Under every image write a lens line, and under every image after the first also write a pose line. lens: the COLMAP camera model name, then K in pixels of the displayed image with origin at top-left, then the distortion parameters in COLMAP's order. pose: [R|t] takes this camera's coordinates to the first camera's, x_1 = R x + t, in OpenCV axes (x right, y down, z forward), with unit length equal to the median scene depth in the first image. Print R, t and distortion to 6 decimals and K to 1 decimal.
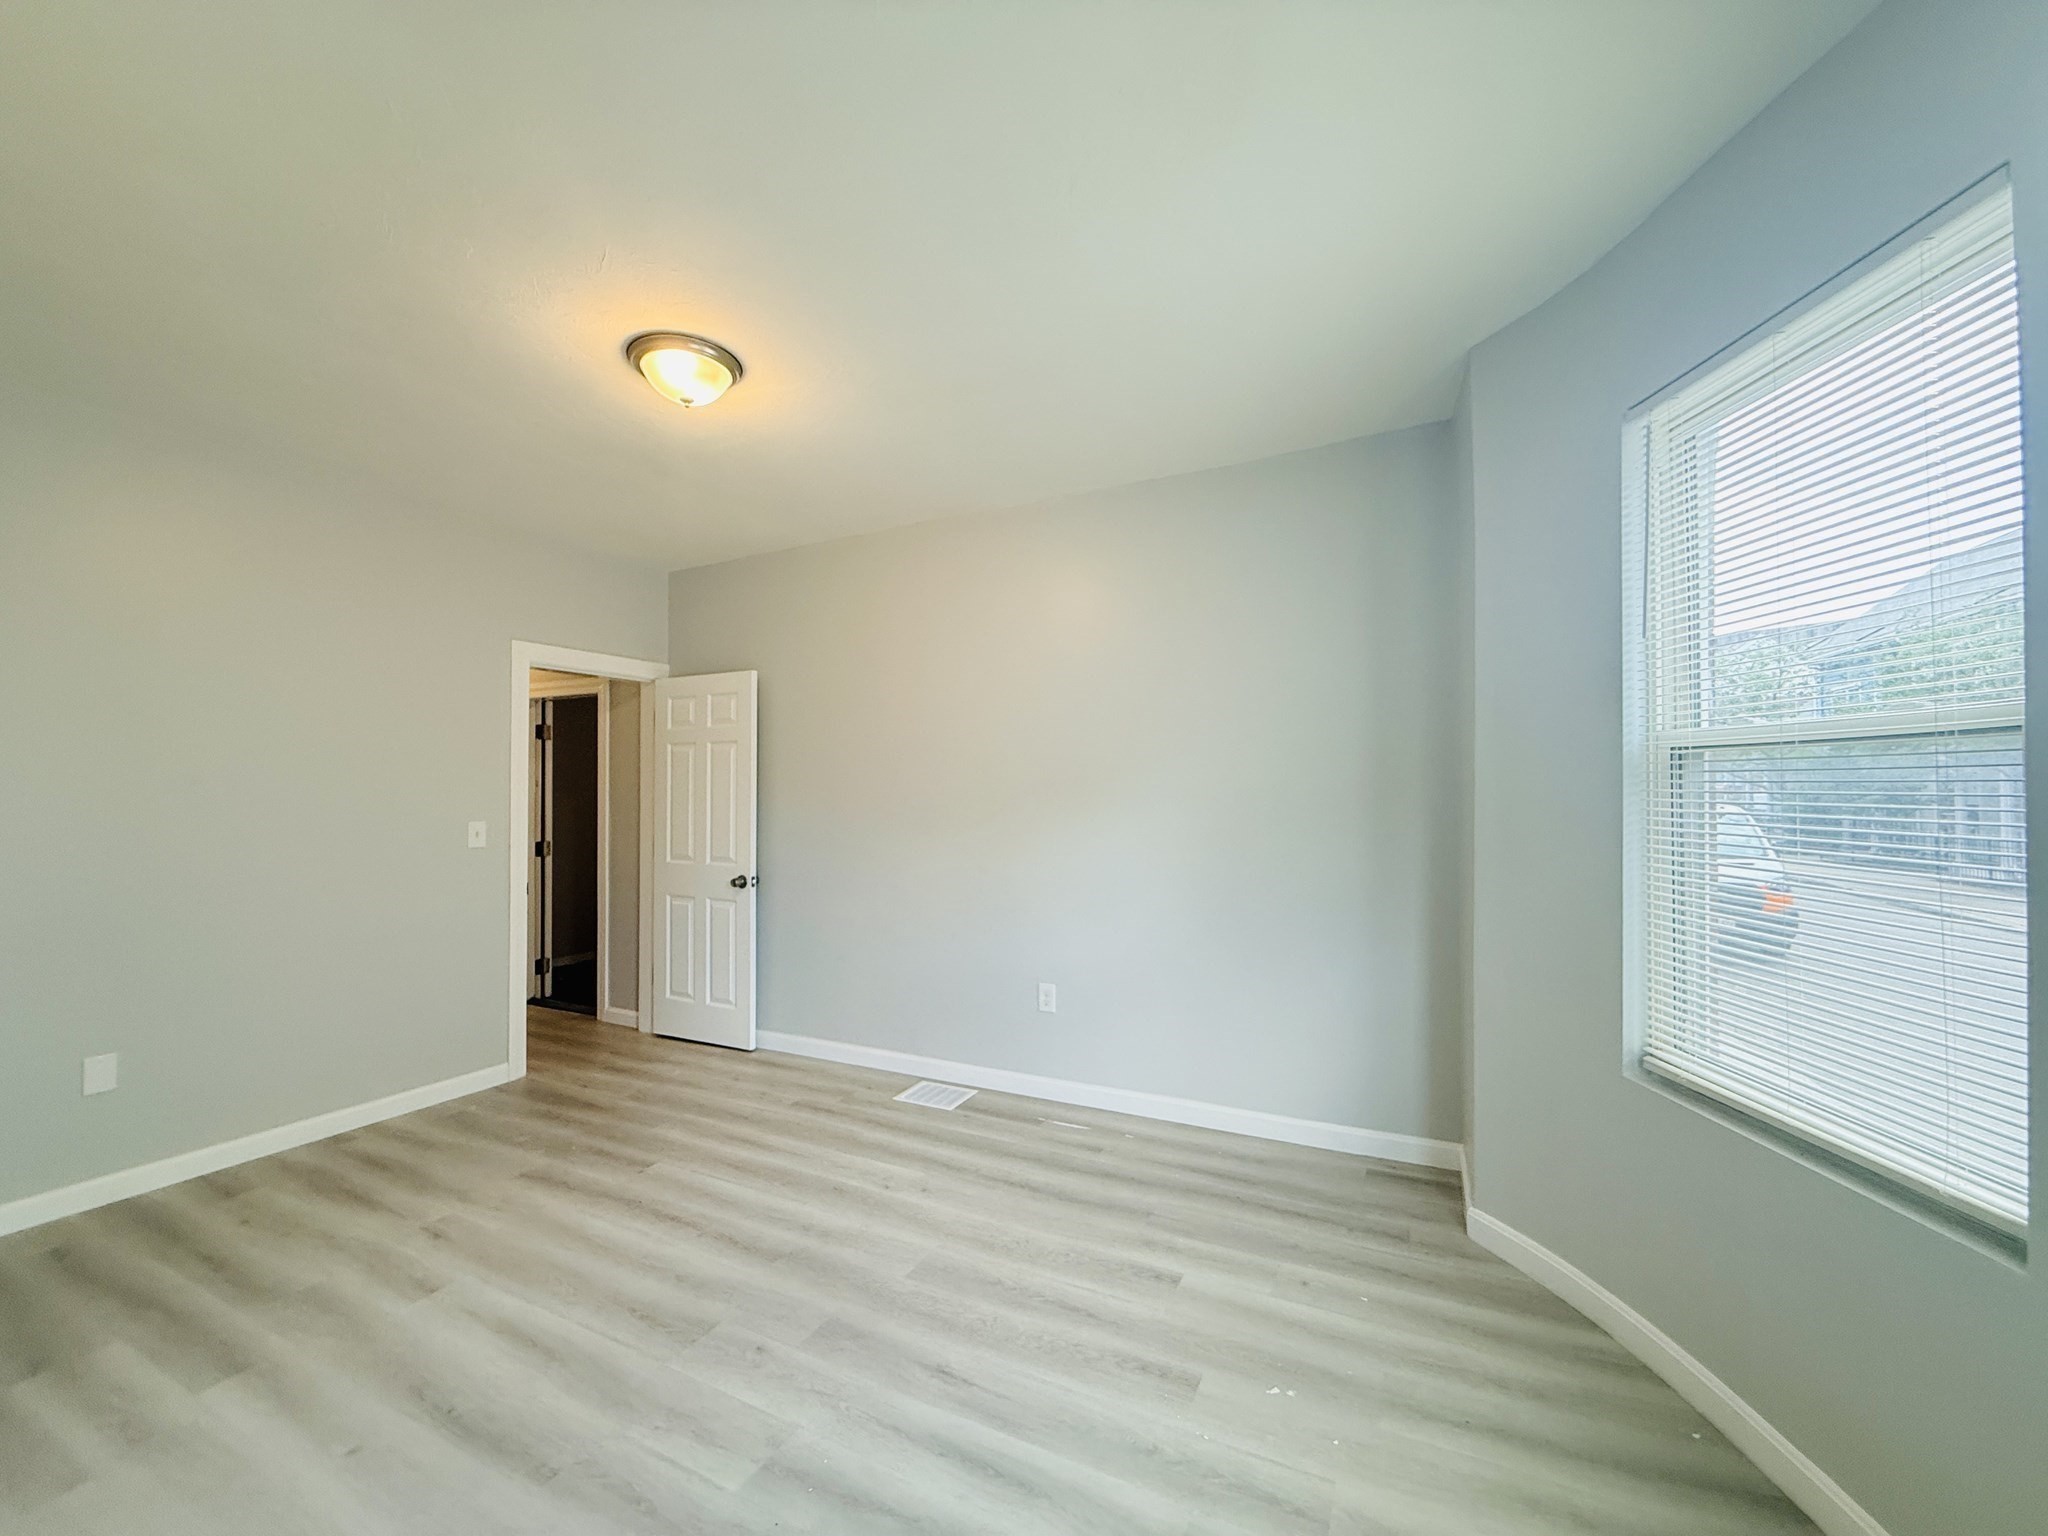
lens RADIAL K [[819.7, 0, 1019.4], [0, 819.7, 774.2], [0, 0, 1]] dist [-0.001828, 0.000153]
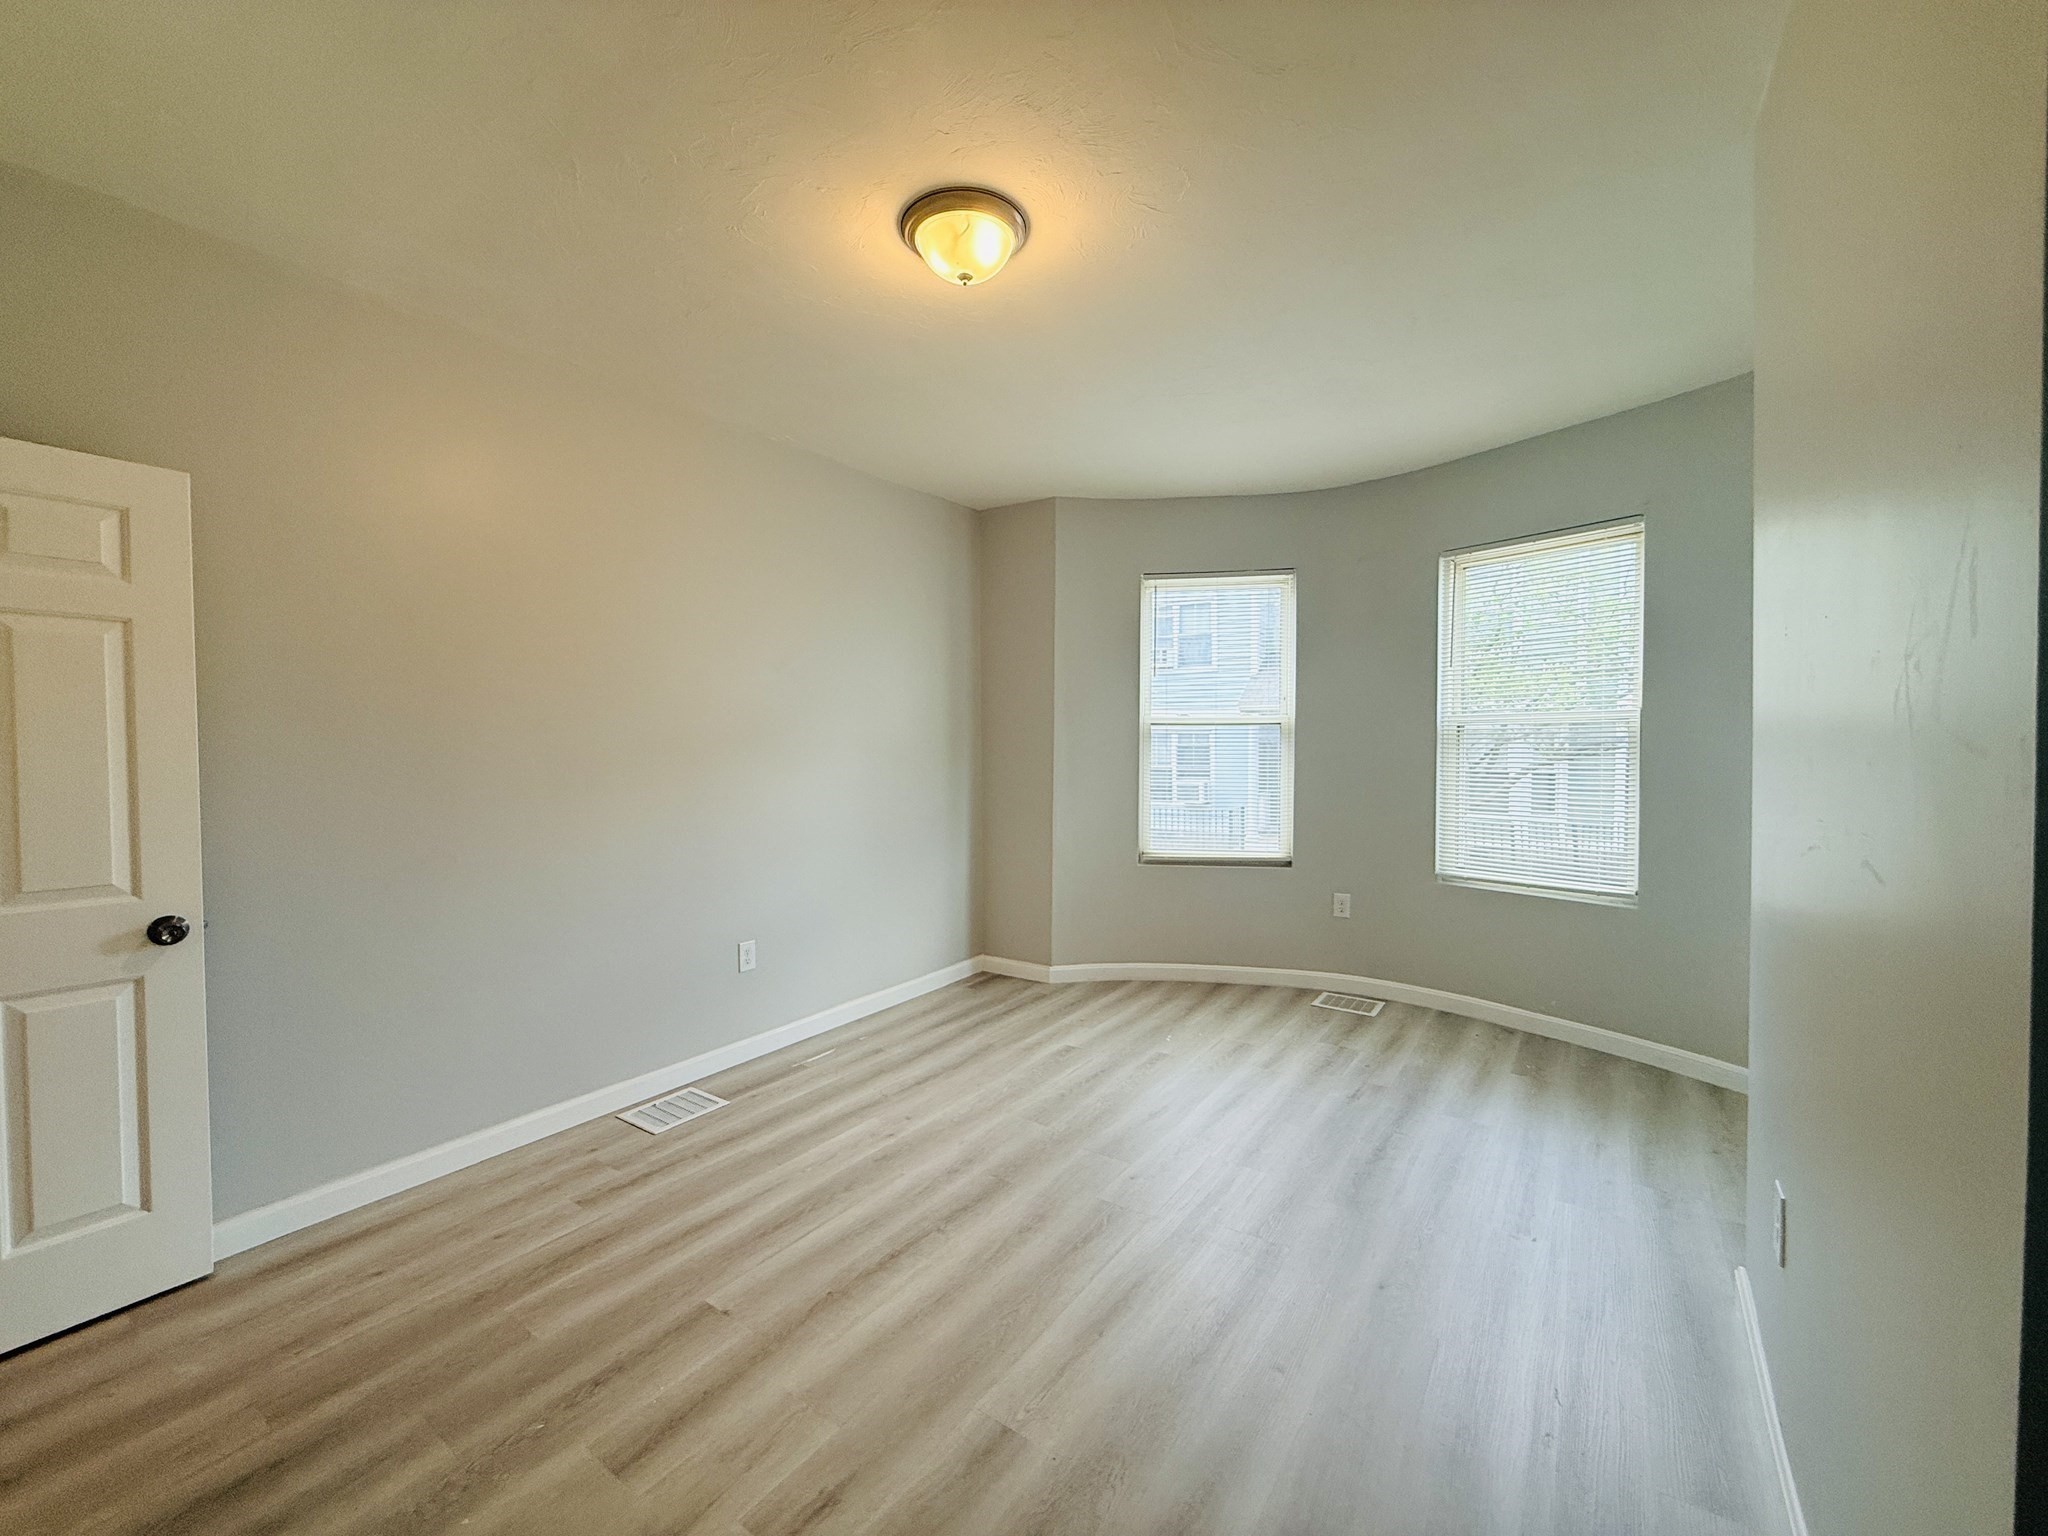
lens RADIAL K [[819.7, 0, 1019.4], [0, 819.7, 774.2], [0, 0, 1]] dist [-0.001828, 0.000153]
pose [[0.137817, -0.027200, 0.990084, -1.013032], [-0.016847, 0.999414, 0.029801, 0.031003], [-0.990314, -0.020787, 0.137278, 0.653437]]
